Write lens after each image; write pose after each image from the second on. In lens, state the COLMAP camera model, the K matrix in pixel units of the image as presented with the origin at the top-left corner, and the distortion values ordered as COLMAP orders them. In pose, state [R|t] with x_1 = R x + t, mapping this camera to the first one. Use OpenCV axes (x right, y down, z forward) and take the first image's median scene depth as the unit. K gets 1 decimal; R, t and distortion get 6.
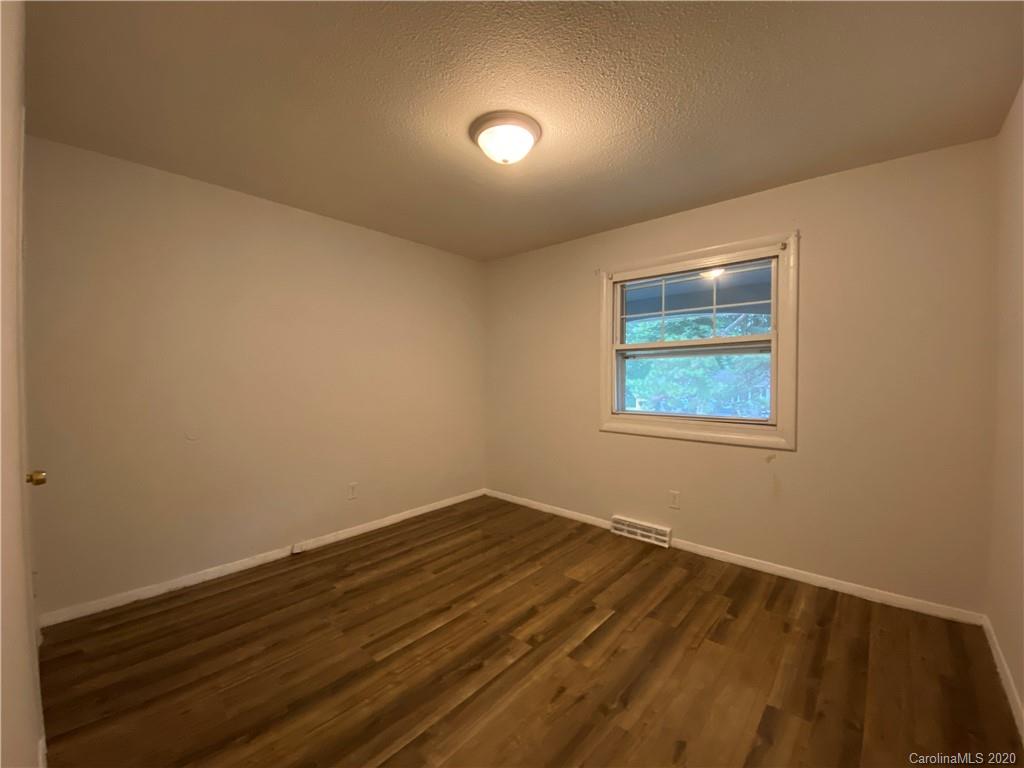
lens RADIAL K [[418.0, 0, 514.1], [0, 418.0, 372.0], [0, 0, 1]] dist [-0.000558, -0.017009]
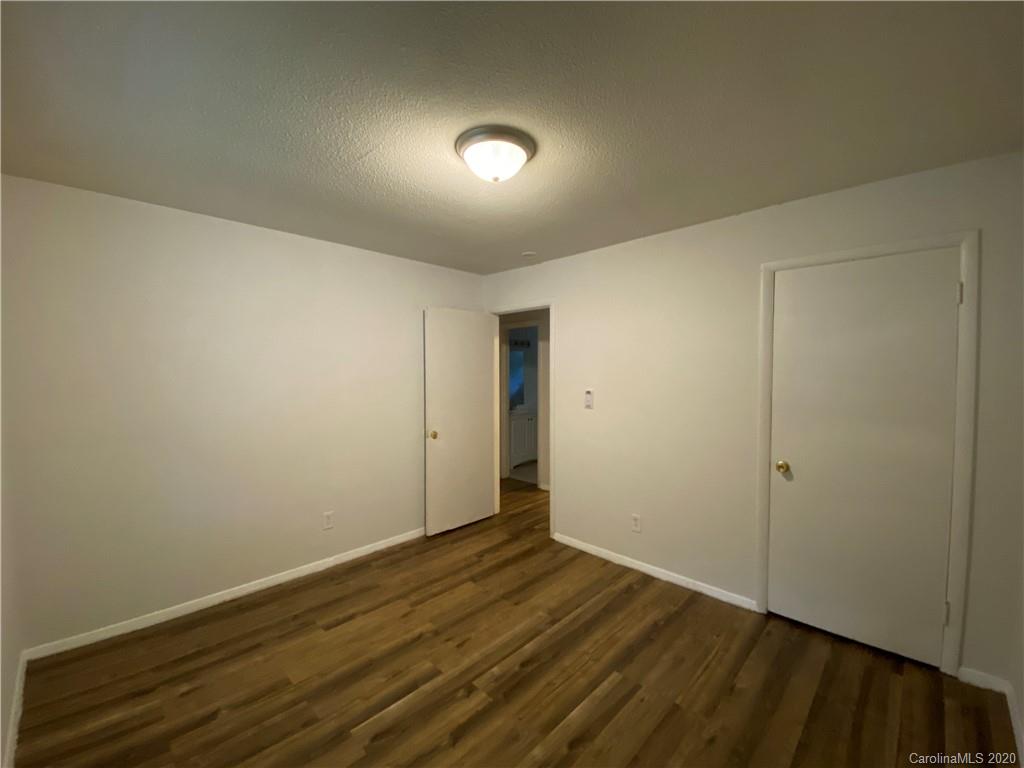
lens RADIAL K [[419.8, 0, 511.6], [0, 419.8, 385.8], [0, 0, 1]] dist [0.032846, -0.026895]
pose [[-0.998419, -0.002760, 0.056141, -0.112512], [-0.001029, 0.999524, 0.030830, -0.098131], [-0.056200, 0.030724, -0.997947, 2.075582]]
